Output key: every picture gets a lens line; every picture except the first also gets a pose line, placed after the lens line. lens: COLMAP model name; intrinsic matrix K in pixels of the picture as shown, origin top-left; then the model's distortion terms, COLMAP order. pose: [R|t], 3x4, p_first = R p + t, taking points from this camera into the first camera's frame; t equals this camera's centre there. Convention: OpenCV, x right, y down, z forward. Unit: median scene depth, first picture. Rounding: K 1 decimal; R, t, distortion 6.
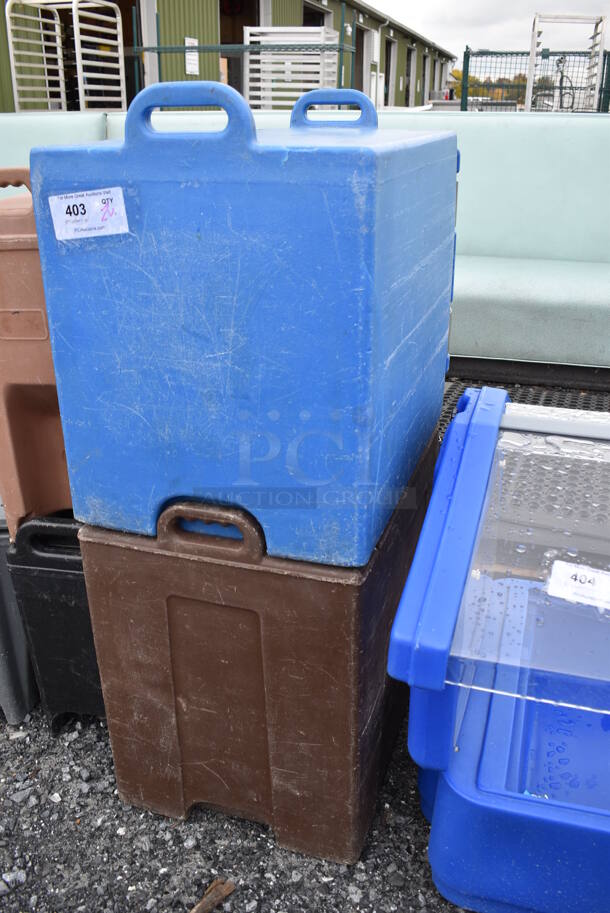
lens RADIAL K [[808.4, 0, 306.9], [0, 808.4, 457.4], [0, 0, 1]] dist [-0.076955, -0.010903]
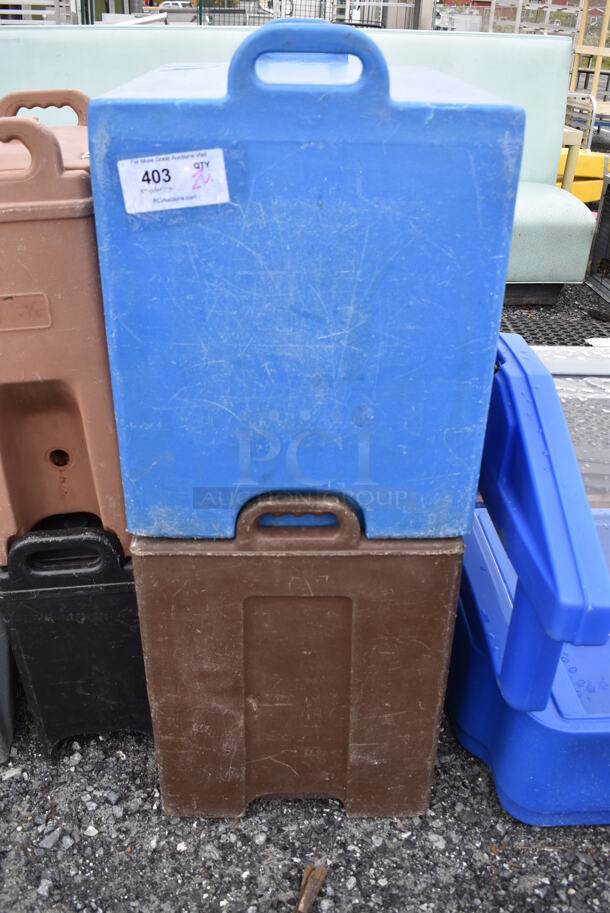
lens RADIAL K [[808.4, 0, 304.7], [0, 808.4, 457.1], [0, 0, 1]] dist [-0.076955, -0.010903]
pose [[0.943389, -0.142391, 0.299570, -0.371993], [0.111682, 0.986792, 0.117338, -0.088817], [-0.312321, -0.077239, 0.946831, 0.125979]]
